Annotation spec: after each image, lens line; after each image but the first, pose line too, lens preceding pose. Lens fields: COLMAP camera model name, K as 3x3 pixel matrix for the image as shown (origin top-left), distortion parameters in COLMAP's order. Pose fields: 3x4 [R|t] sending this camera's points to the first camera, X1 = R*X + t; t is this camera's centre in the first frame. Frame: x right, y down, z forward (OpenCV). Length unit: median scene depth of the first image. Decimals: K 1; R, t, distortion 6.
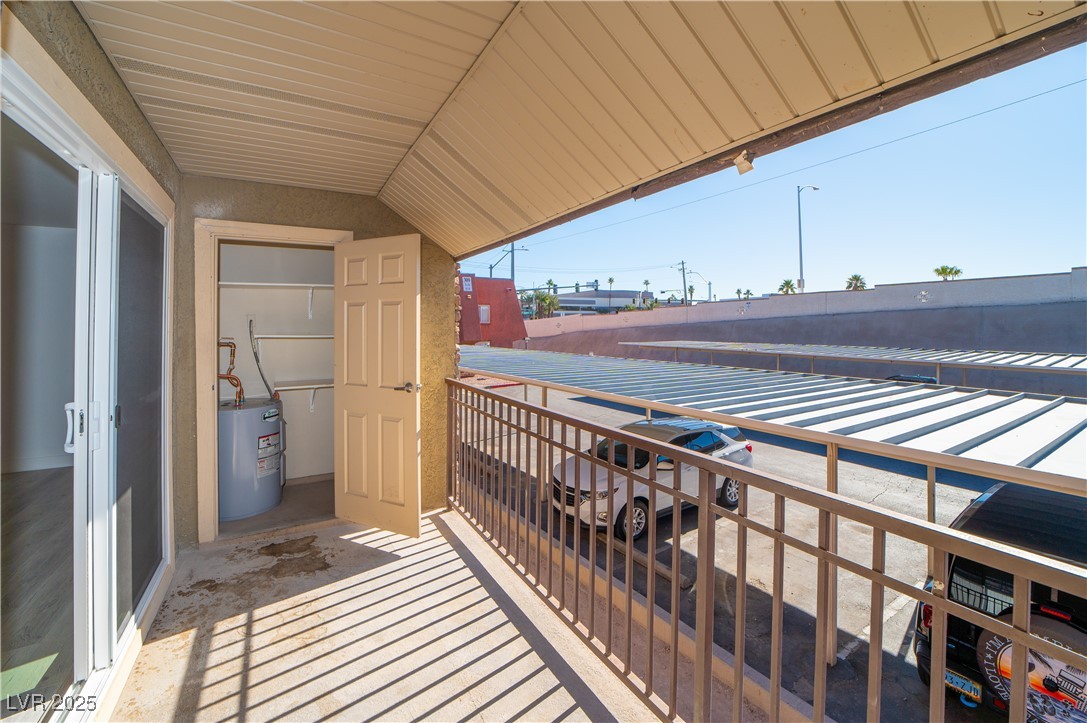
lens RADIAL K [[364.6, 0, 568.3], [0, 364.6, 340.6], [0, 0, 1]] dist [-0.028281, 0.005271]
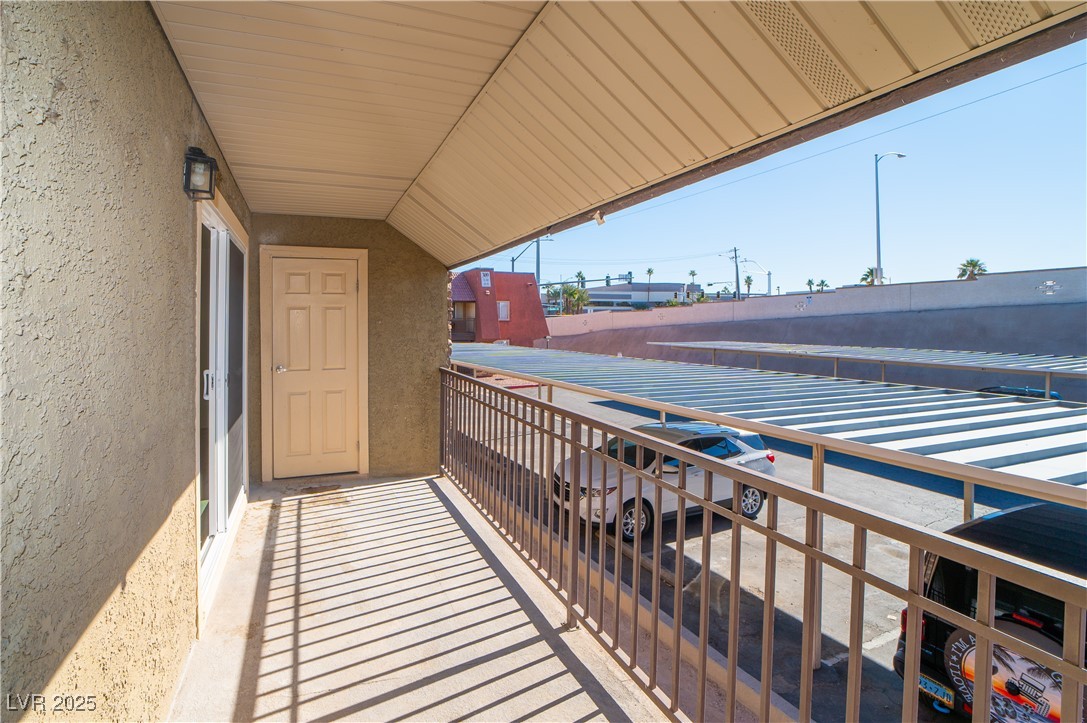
lens RADIAL K [[423.0, 0, 543.9], [0, 423.0, 348.1], [0, 0, 1]] dist [-0.028293, 0.007776]
pose [[0.987330, 0.012555, -0.158181, 0.102901], [-0.009600, 0.999765, 0.019430, 0.003625], [0.158388, -0.017665, 0.987219, -0.149779]]
